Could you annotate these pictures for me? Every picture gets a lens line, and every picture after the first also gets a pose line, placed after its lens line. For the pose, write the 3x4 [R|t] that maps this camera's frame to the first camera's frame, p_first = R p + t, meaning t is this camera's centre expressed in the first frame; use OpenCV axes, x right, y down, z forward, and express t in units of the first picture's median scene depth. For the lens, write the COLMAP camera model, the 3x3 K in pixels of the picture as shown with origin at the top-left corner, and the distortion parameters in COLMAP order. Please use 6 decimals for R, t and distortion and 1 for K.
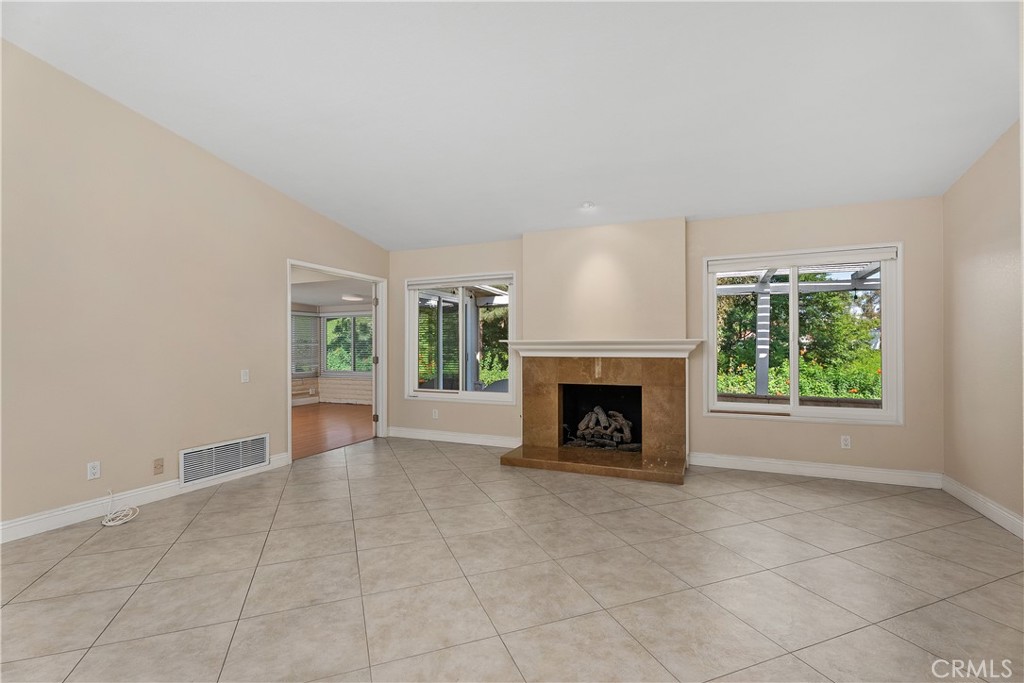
lens RADIAL K [[454.6, 0, 512.0], [0, 454.6, 341.5], [0, 0, 1]] dist [0.003653, -0.001282]
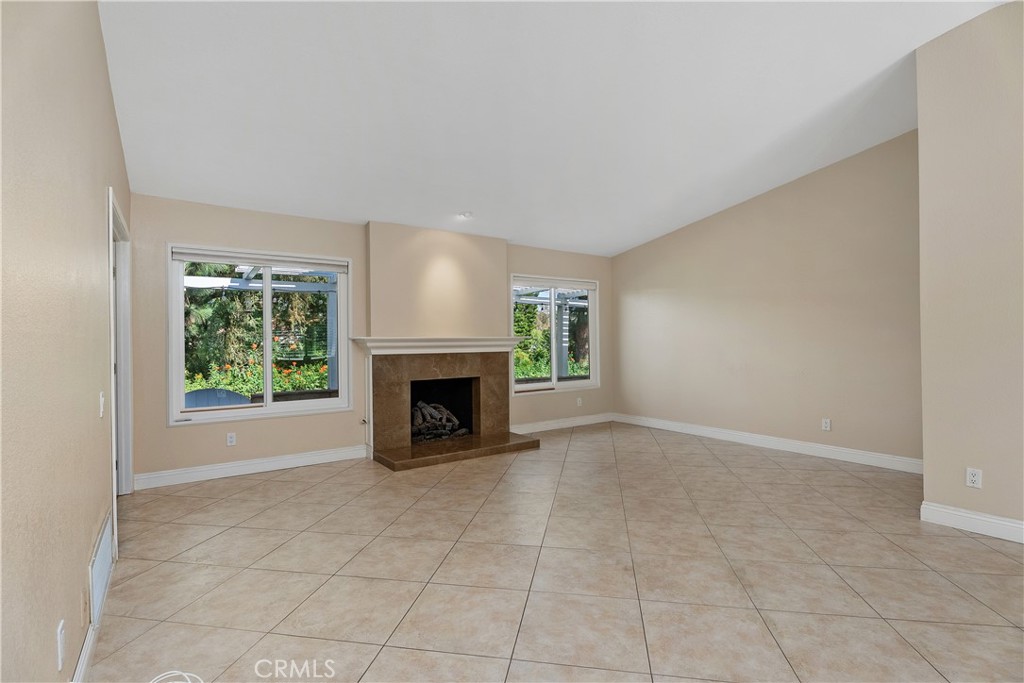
lens RADIAL K [[482.1, 0, 510.5], [0, 482.1, 337.4], [0, 0, 1]] dist [-0.011727, -0.000105]
pose [[0.521278, 0.004316, 0.853376, -0.703647], [-0.000626, 0.999989, -0.004675, 0.002228], [-0.853386, 0.001903, 0.521275, 0.276089]]
